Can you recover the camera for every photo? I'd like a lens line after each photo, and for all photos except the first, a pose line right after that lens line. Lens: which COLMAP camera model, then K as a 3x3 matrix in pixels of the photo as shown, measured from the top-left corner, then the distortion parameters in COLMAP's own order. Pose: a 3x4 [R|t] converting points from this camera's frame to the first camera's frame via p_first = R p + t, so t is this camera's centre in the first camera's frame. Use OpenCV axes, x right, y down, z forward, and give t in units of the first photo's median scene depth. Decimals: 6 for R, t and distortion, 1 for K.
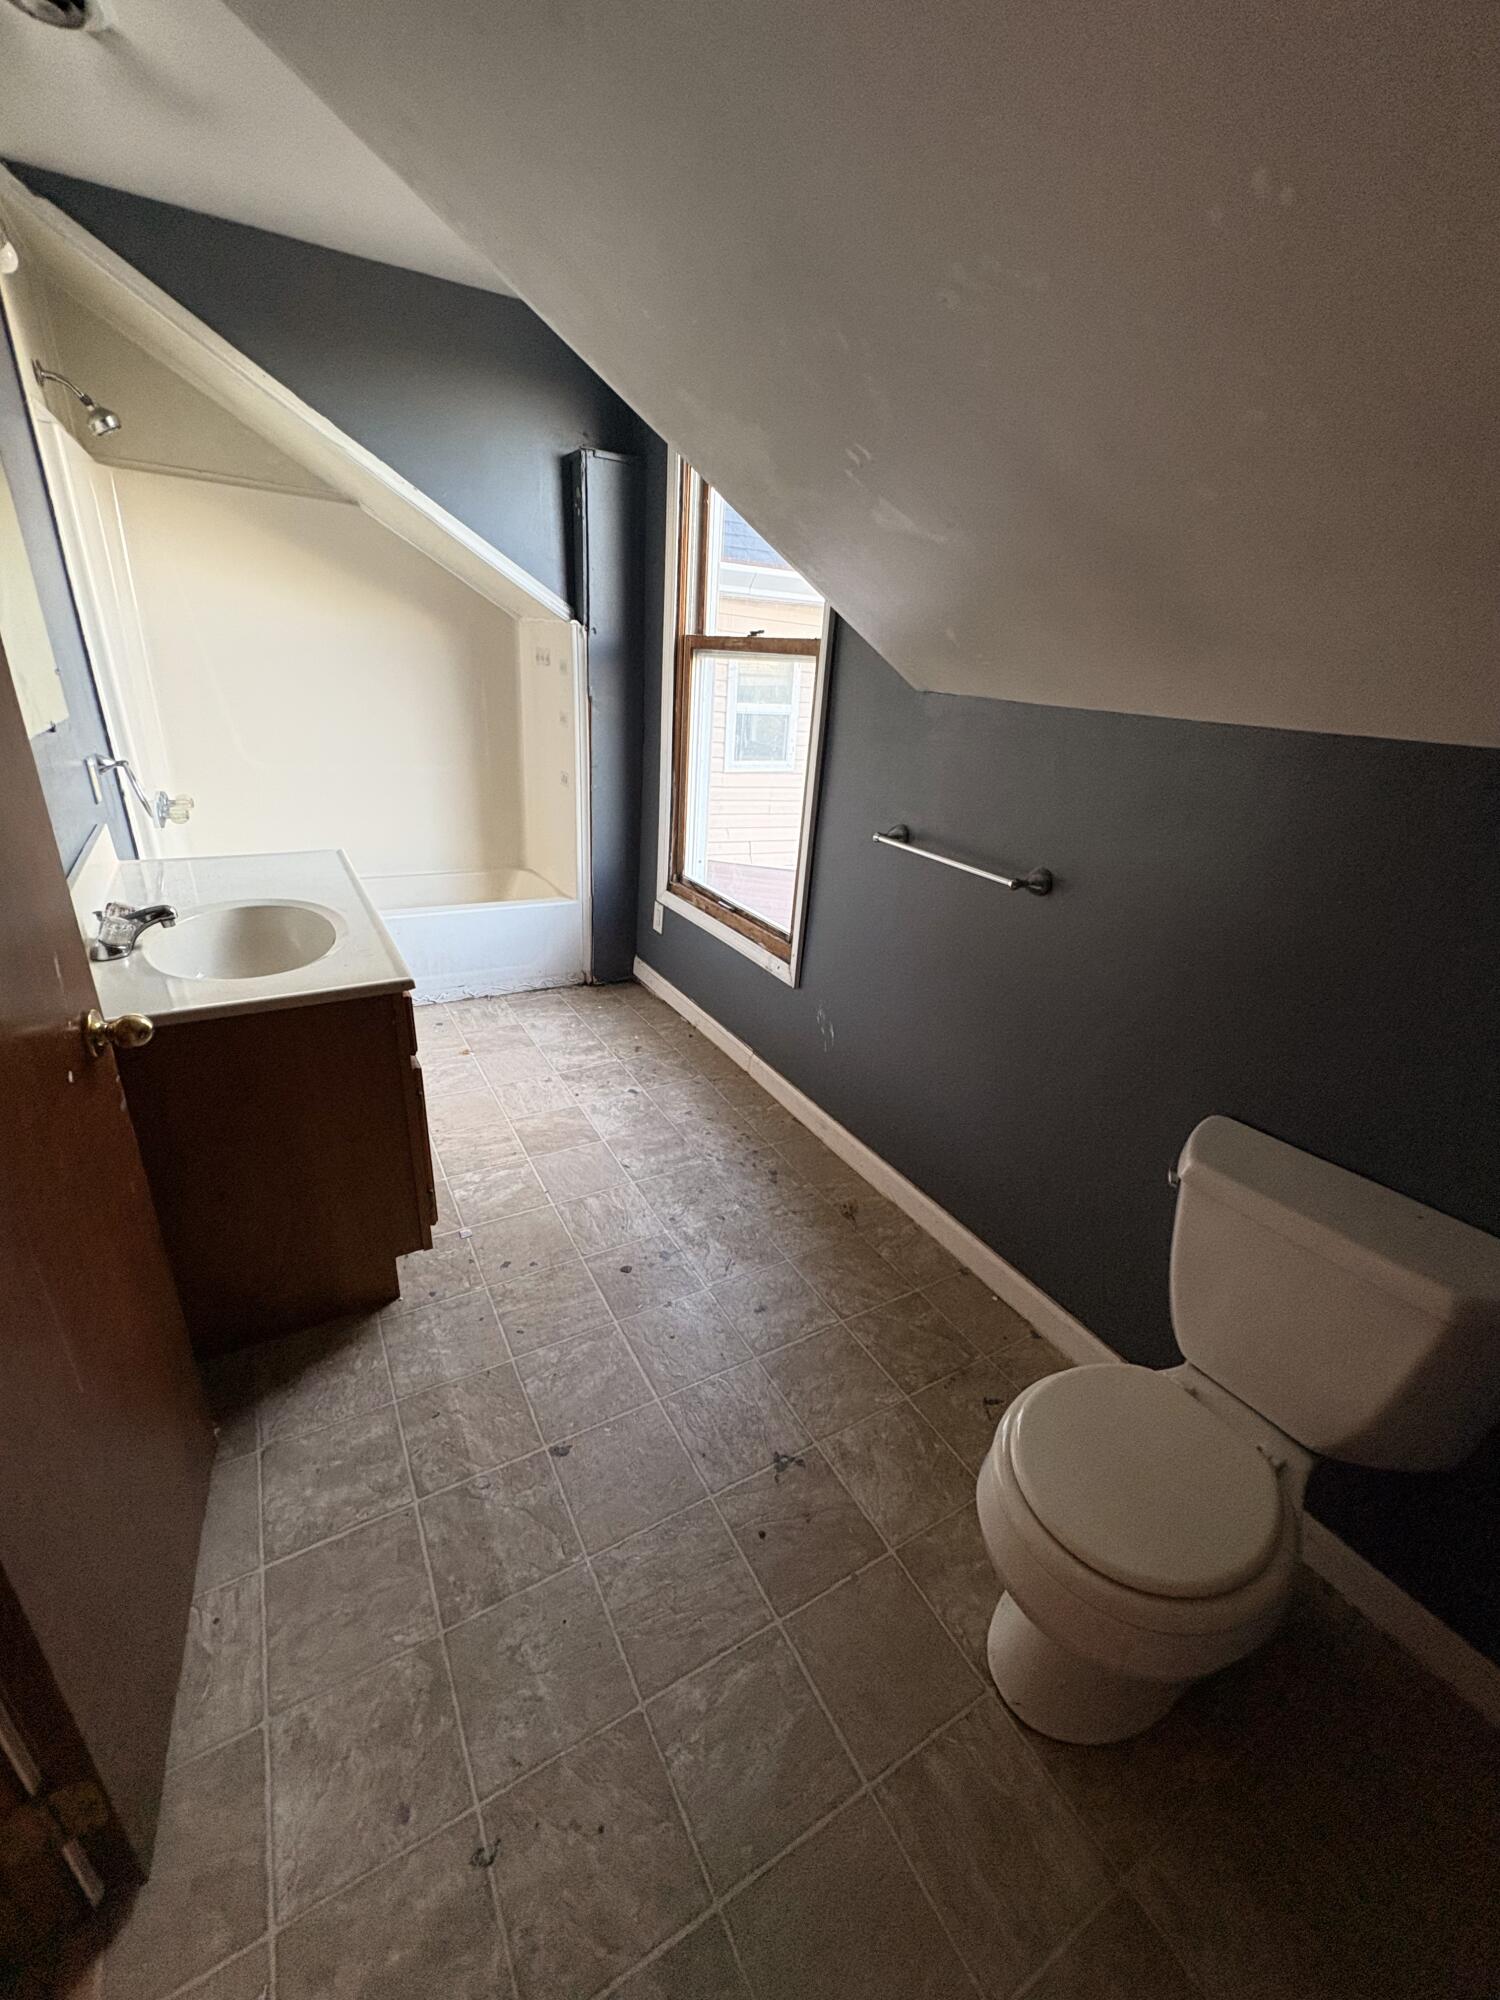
lens RADIAL K [[798.9, 0, 747.8], [0, 798.9, 1002.6], [0, 0, 1]] dist [-0.000420, -0.000080]
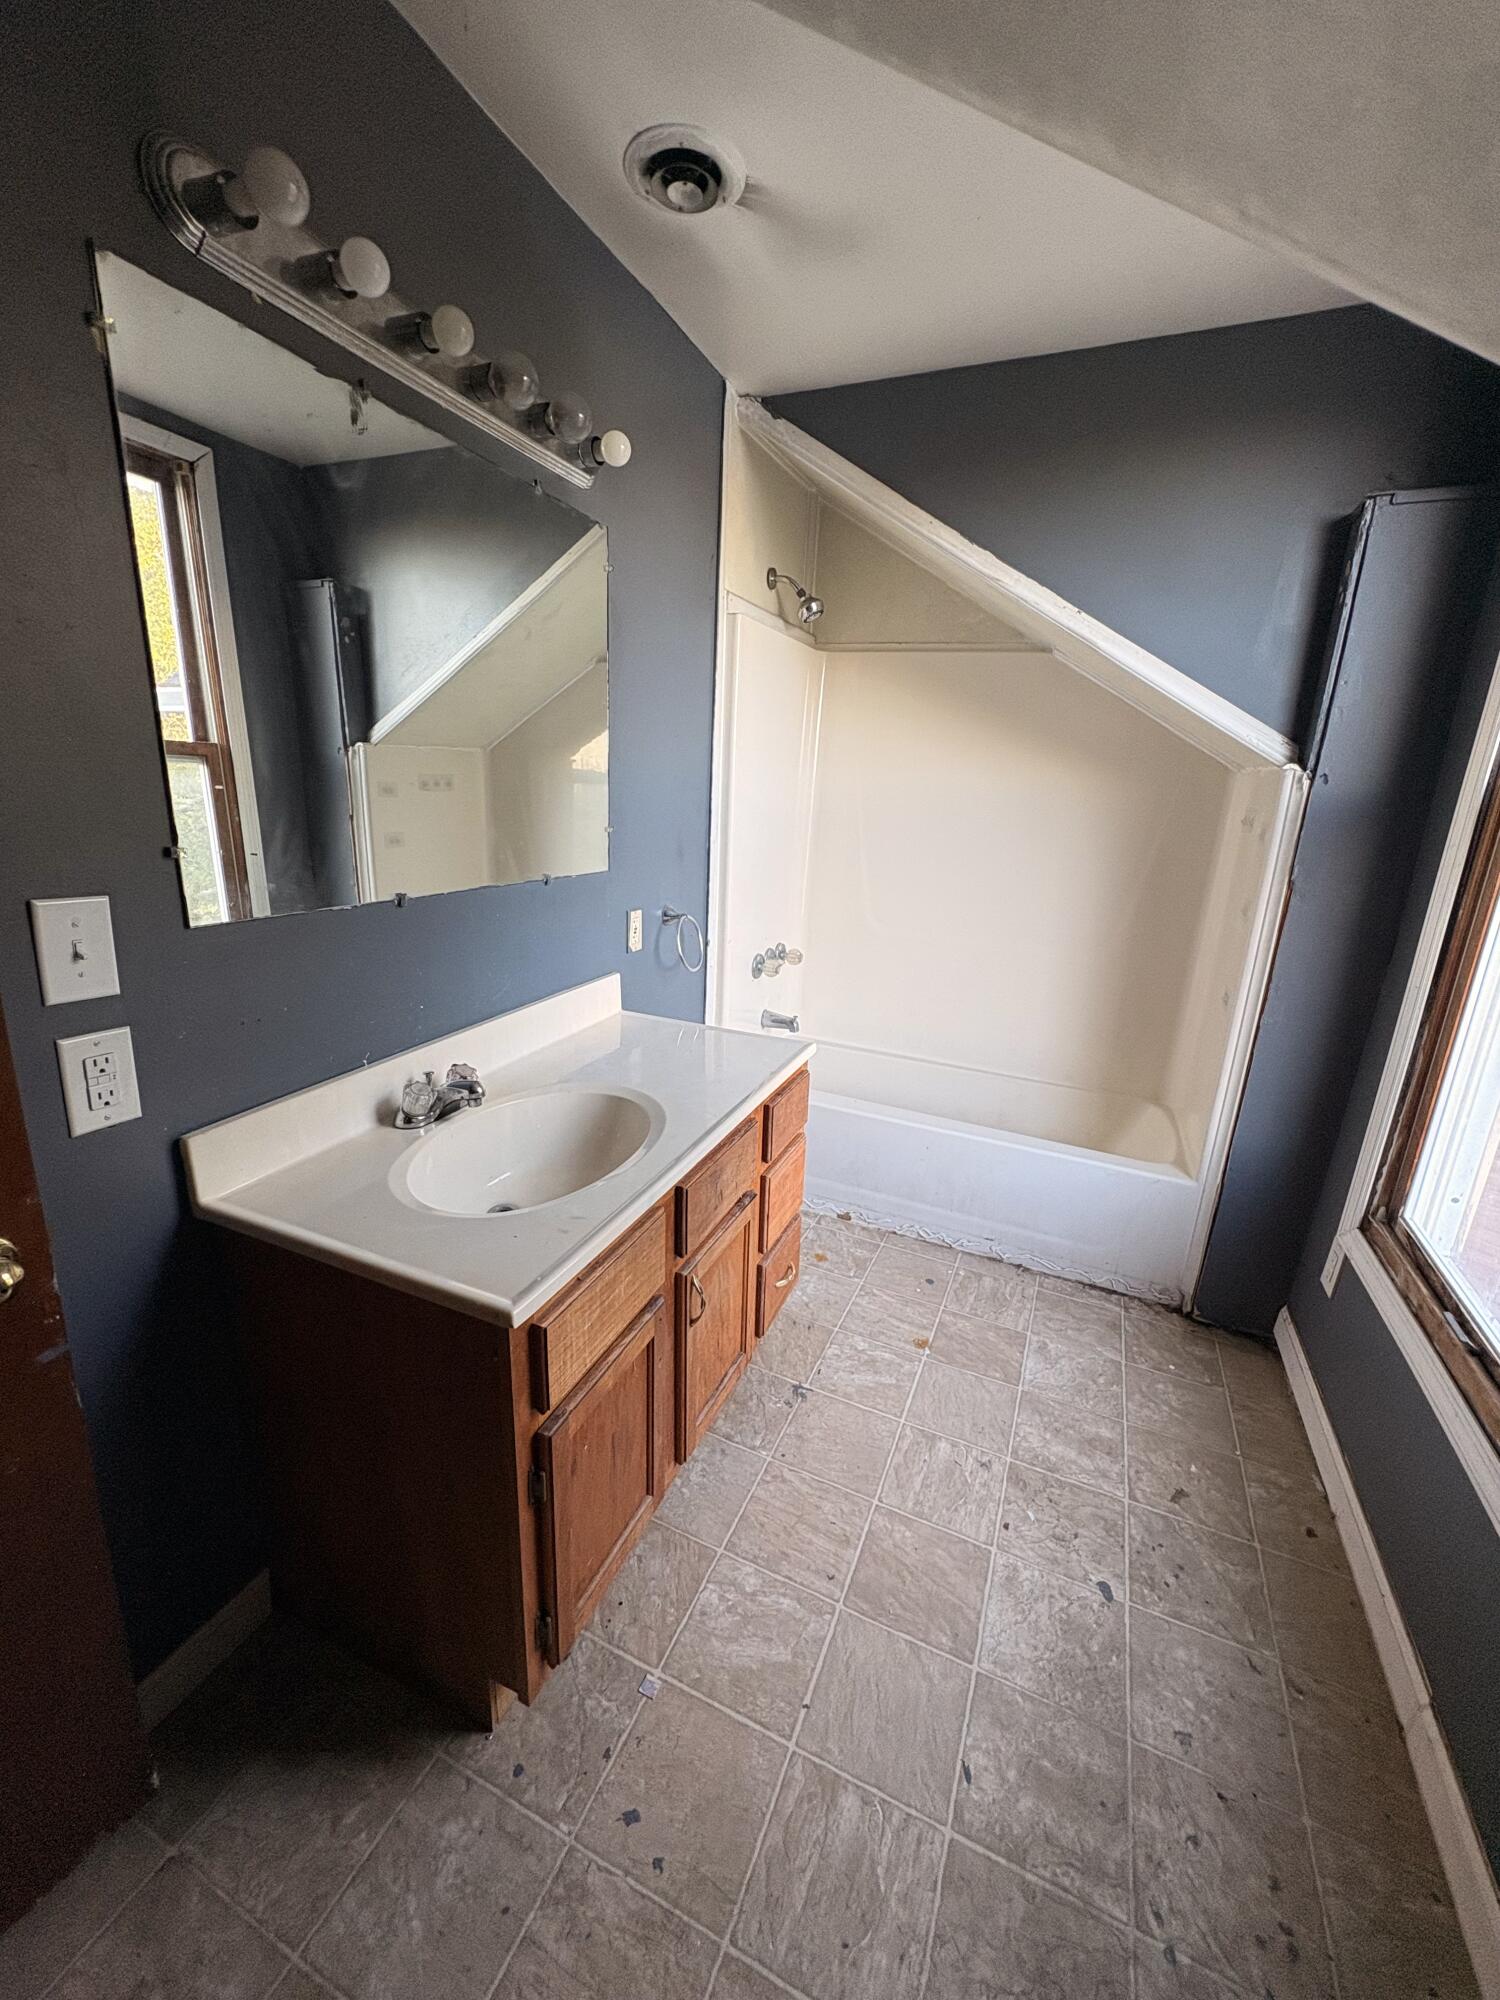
lens RADIAL K [[798.9, 0, 747.1], [0, 798.9, 1001.2], [0, 0, 1]] dist [-0.000420, -0.000080]
pose [[0.588601, 0.178851, -0.788391, 0.056704], [-0.327235, 0.944465, -0.030052, -0.146453], [0.739234, 0.275677, 0.614439, 0.354184]]
